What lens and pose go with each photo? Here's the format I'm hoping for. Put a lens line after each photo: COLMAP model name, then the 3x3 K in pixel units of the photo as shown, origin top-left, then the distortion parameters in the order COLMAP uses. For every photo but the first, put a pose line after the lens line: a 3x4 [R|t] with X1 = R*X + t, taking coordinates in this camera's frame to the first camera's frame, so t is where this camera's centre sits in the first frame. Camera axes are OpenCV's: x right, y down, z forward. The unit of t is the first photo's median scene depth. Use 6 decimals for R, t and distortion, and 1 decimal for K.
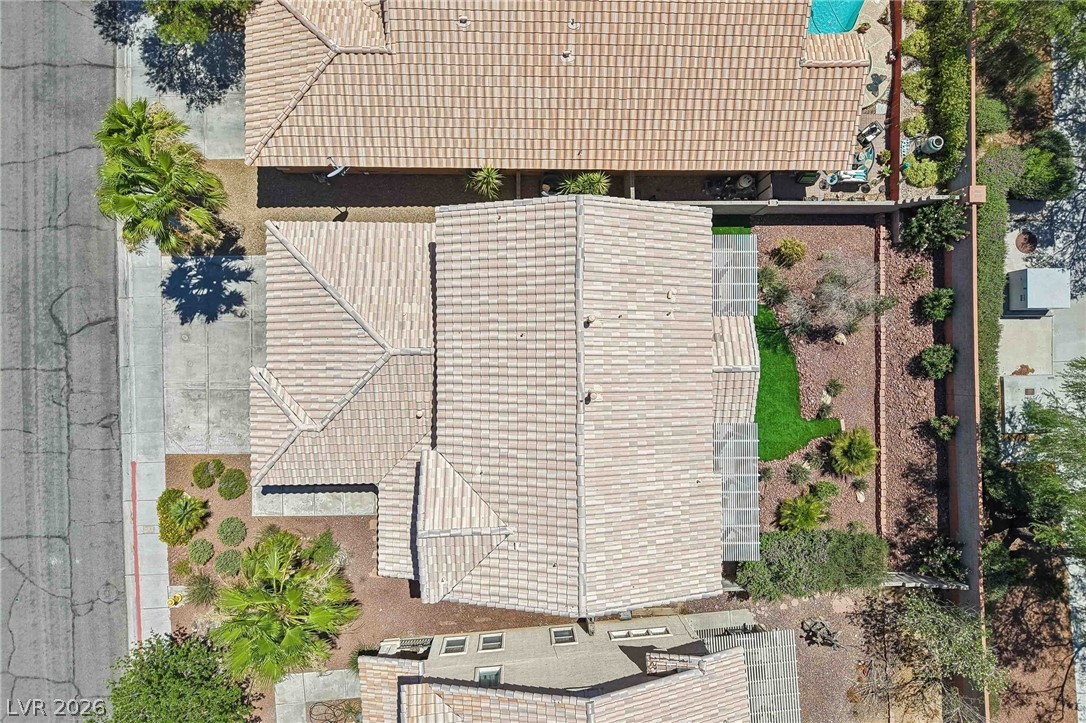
lens RADIAL K [[725.9, 0, 543.0], [0, 725.9, 361.5], [0, 0, 1]] dist [0.020881, -0.017906]
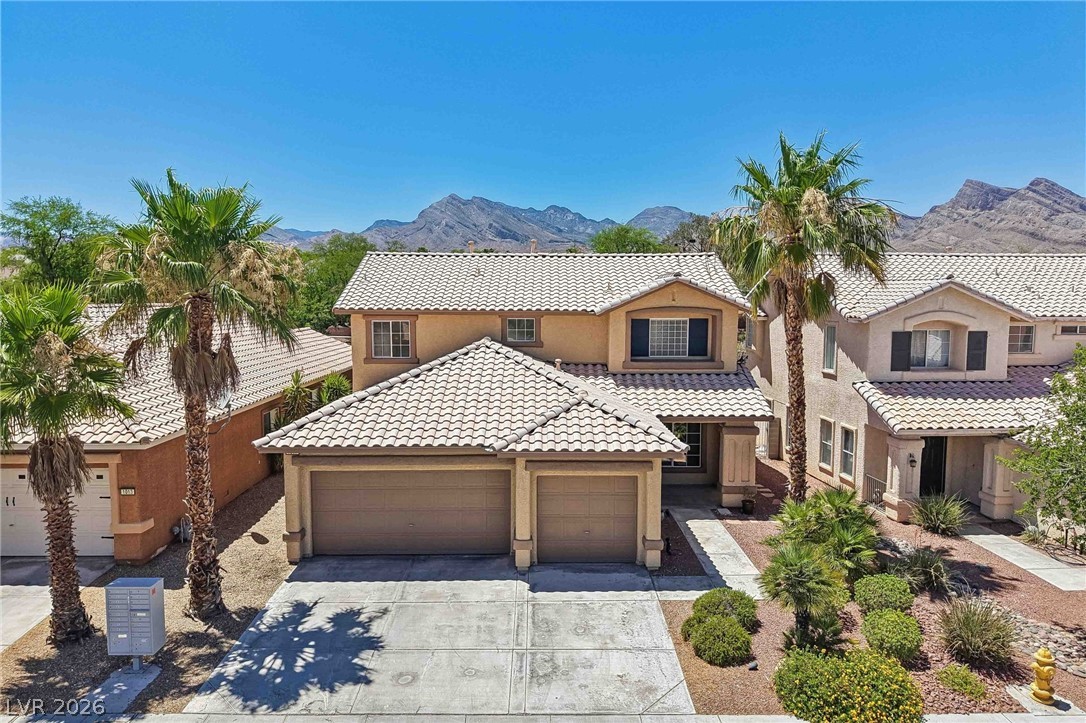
lens RADIAL K [[725.9, 0, 543.0], [0, 725.9, 361.5], [0, 0, 1]] dist [0.020881, -0.017906]
pose [[-0.004735, -0.125453, 0.992088, -0.882285], [0.999944, 0.008747, 0.005878, 0.041997], [-0.009416, 0.992061, 0.125405, 0.768751]]
